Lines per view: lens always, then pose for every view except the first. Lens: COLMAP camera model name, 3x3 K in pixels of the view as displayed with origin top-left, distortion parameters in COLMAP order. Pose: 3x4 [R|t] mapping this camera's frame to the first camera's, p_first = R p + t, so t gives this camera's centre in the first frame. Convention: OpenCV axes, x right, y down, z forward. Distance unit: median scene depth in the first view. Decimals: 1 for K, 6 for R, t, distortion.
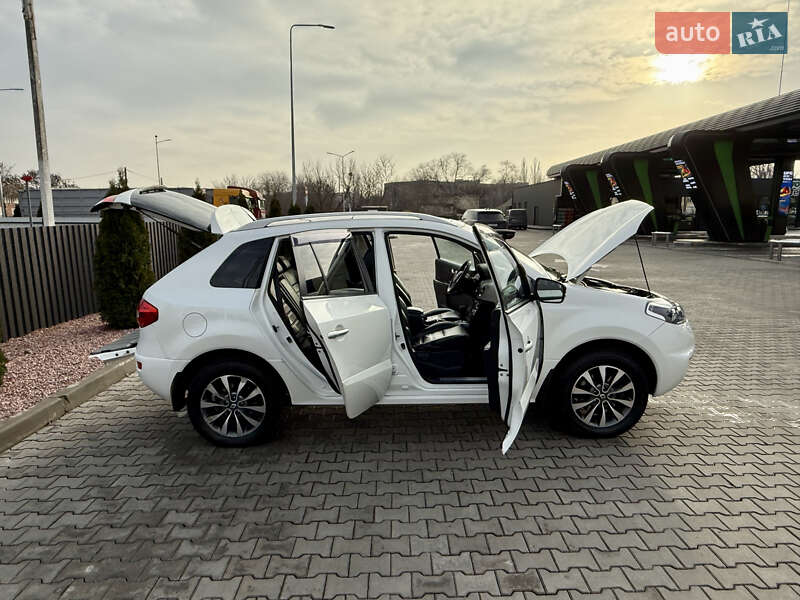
lens RADIAL K [[504.3, 0, 398.9], [0, 504.3, 304.7], [0, 0, 1]] dist [-0.003148, 0.001370]
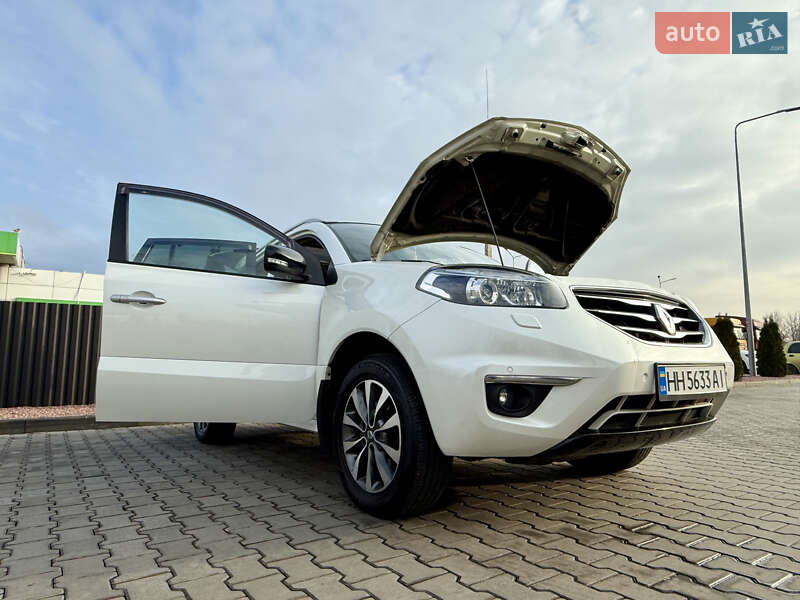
lens RADIAL K [[507.3, 0, 395.6], [0, 507.3, 301.5], [0, 0, 1]] dist [-0.002216, -0.001585]
pose [[0.561350, -0.092617, -0.822380, 0.929729], [-0.148842, 0.966215, -0.210414, 0.153346], [0.814084, 0.240521, 0.528599, 0.680676]]
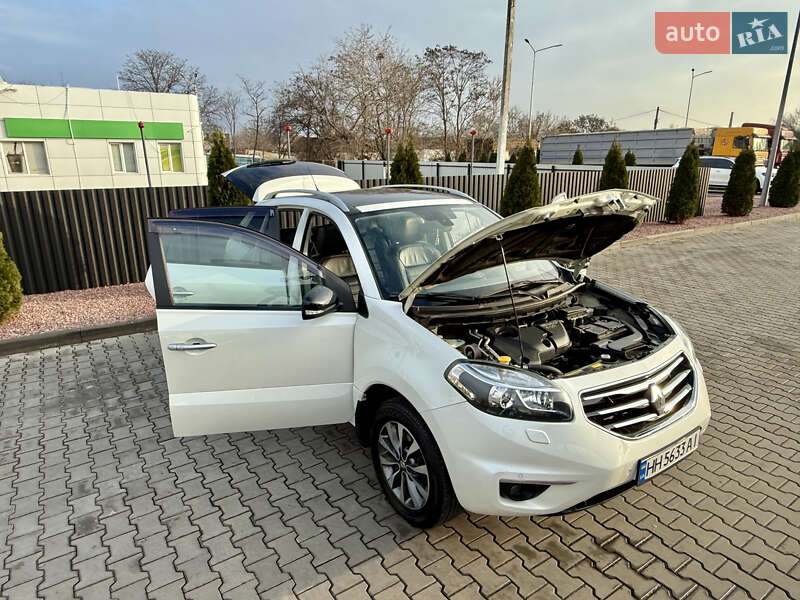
lens RADIAL K [[504.3, 0, 398.9], [0, 504.3, 304.7], [0, 0, 1]] dist [-0.003148, 0.001370]
pose [[0.555512, 0.235295, -0.797523, 0.936558], [-0.144543, 0.971851, 0.186047, -0.179359], [0.818849, 0.011925, 0.573885, 0.579830]]
